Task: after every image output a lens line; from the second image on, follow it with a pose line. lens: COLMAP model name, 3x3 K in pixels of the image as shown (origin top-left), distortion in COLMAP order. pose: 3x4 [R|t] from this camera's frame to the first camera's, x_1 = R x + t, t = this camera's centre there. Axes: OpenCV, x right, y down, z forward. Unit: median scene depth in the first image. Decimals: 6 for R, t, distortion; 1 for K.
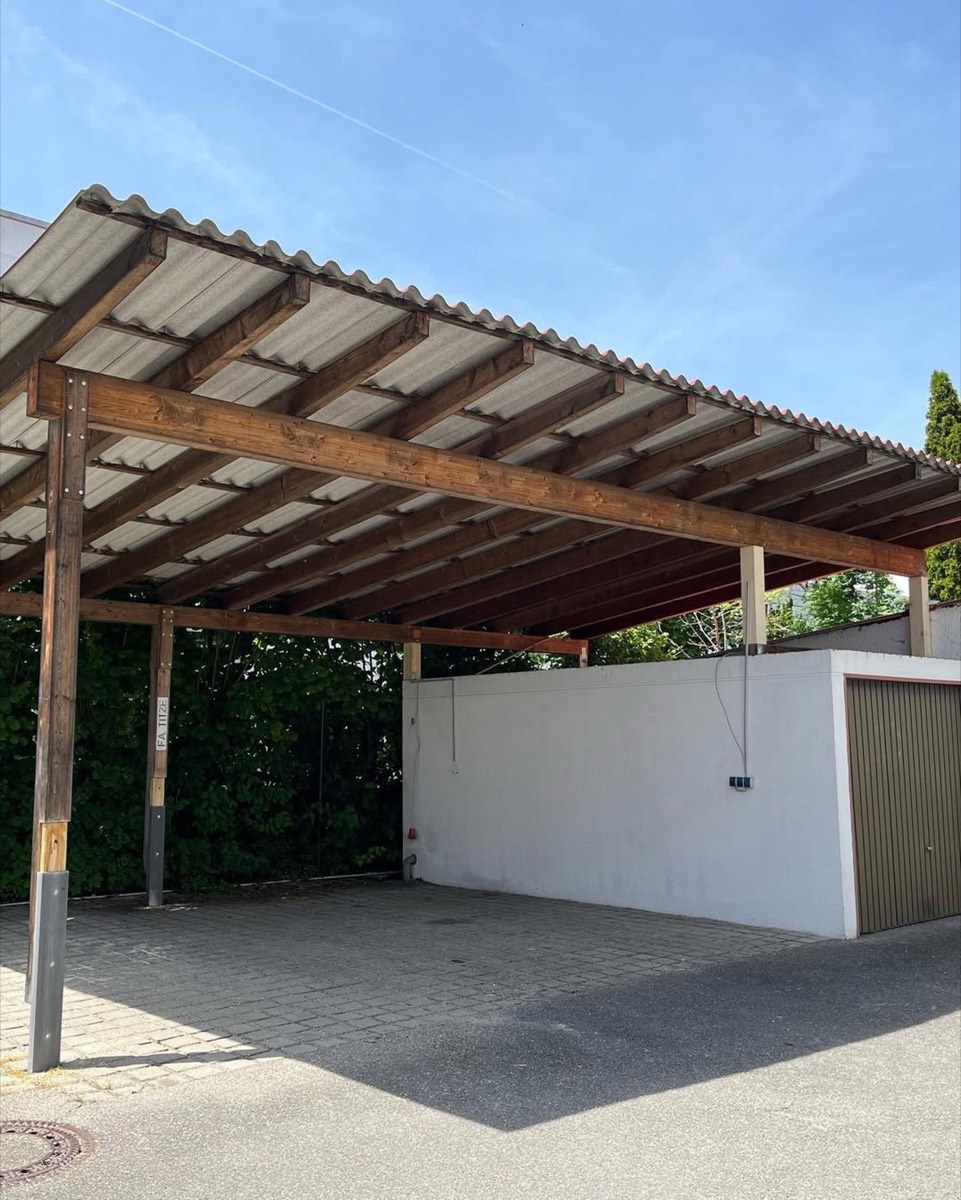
lens RADIAL K [[1187.8, 0, 480.5], [0, 1187.8, 600.0], [0, 0, 1]] dist [0.015857, 0.007121]
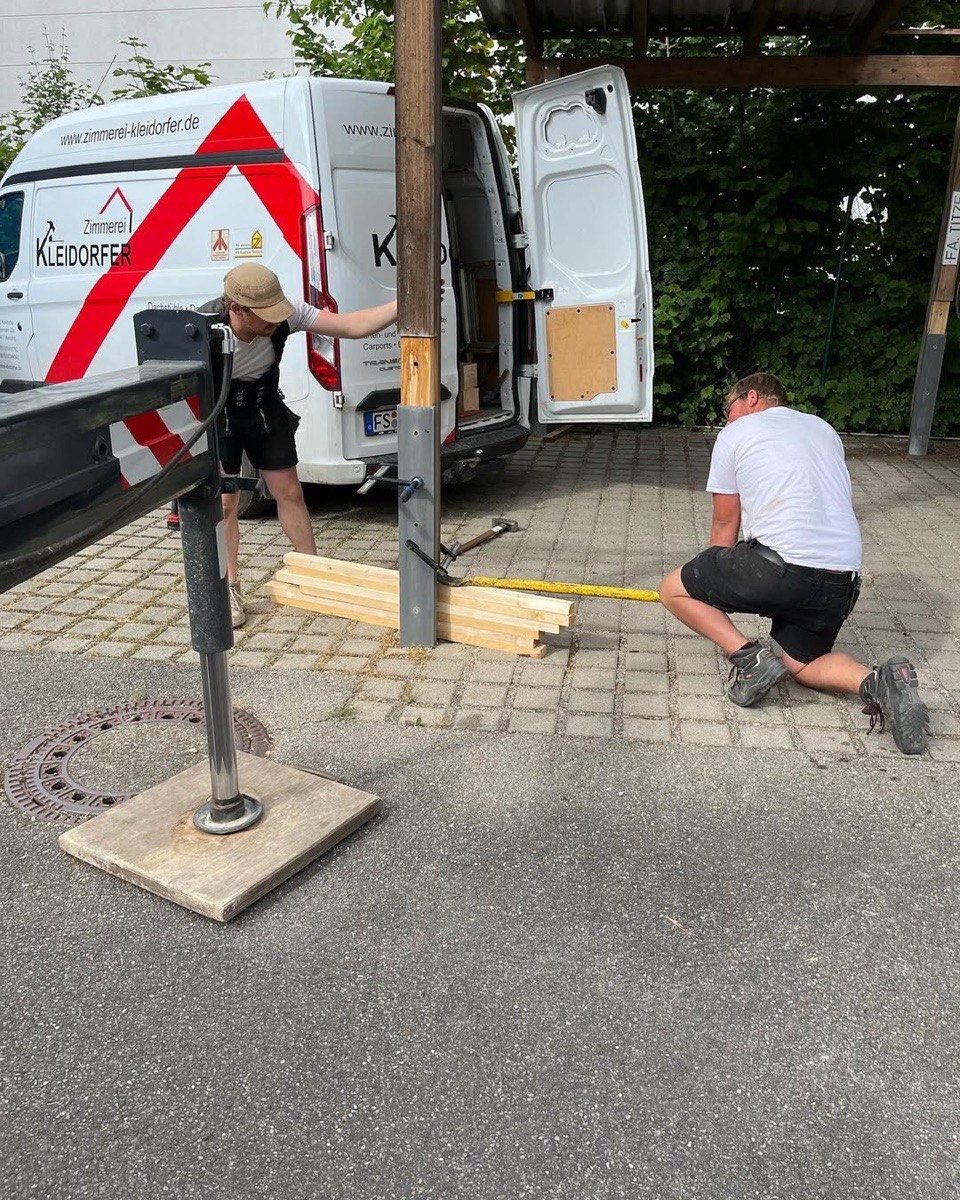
lens RADIAL K [[956.9, 0, 480.0], [0, 956.9, 600.0], [0, 0, 1]] dist [0.078860, -0.114696]
pose [[0.625302, 0.282548, -0.727437, 0.068552], [0.059521, 0.912171, 0.405465, 0.051081], [0.778110, -0.296836, 0.553565, 0.343314]]
